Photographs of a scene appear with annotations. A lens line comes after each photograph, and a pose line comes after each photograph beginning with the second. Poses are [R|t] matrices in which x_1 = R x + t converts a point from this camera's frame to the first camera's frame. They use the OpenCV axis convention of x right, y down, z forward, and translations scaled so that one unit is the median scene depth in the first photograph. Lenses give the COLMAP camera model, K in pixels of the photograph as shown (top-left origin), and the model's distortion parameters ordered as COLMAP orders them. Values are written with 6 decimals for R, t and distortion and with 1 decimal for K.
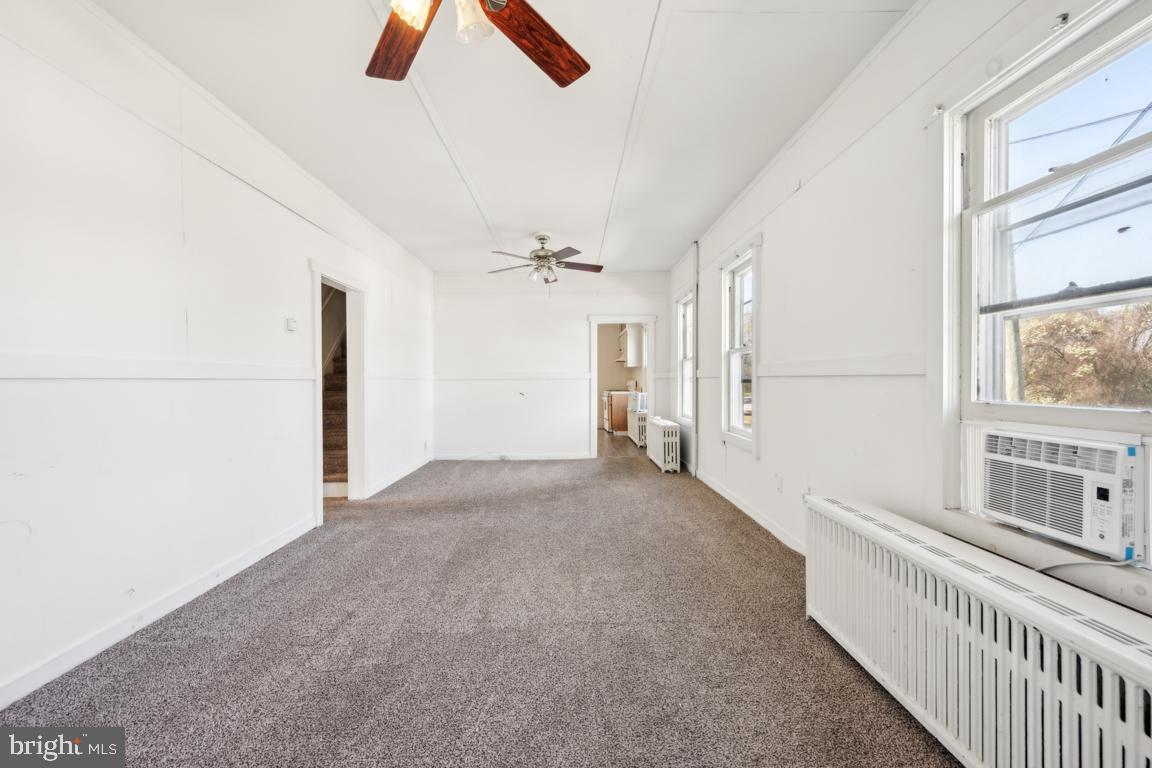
lens RADIAL K [[469.6, 0, 574.7], [0, 469.6, 381.6], [0, 0, 1]] dist [0.002175, -0.000544]
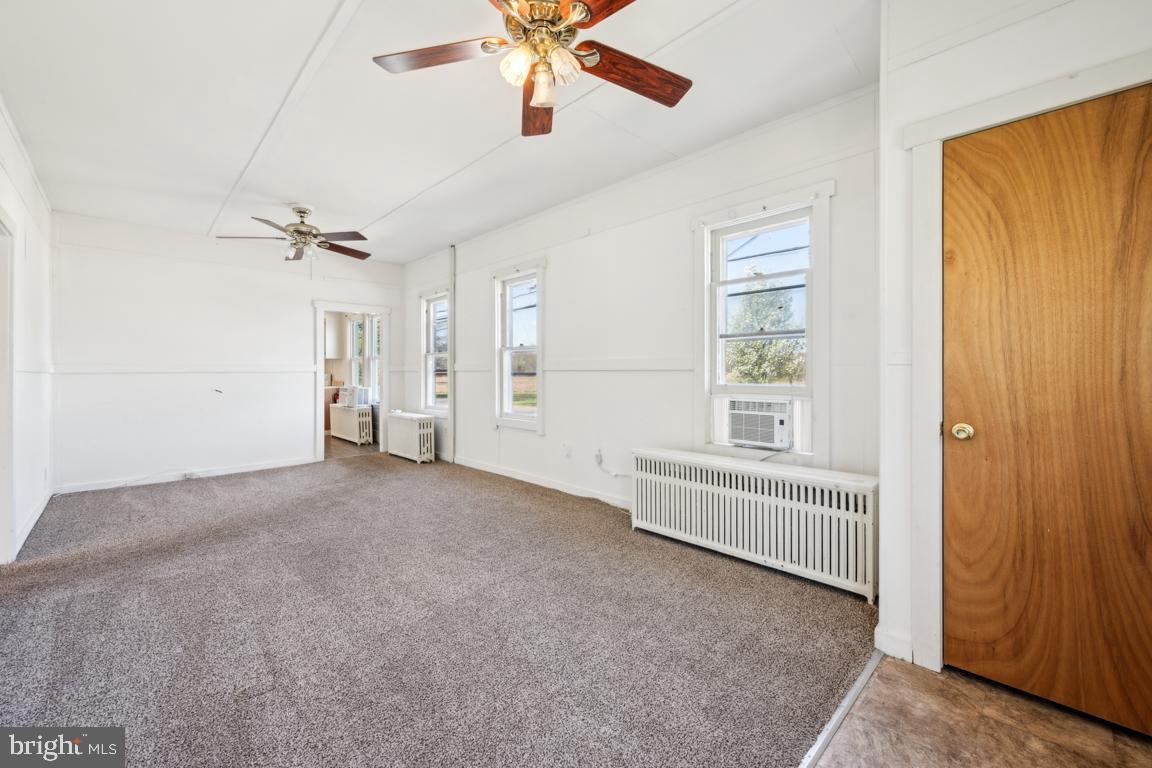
lens RADIAL K [[469.6, 0, 594.8], [0, 469.6, 370.7], [0, 0, 1]] dist [0.002175, -0.000544]
pose [[0.717261, 0.002834, 0.696799, -0.408703], [0.003614, 0.999963, -0.007787, 0.000373], [-0.696795, 0.008104, 0.717225, -0.004861]]
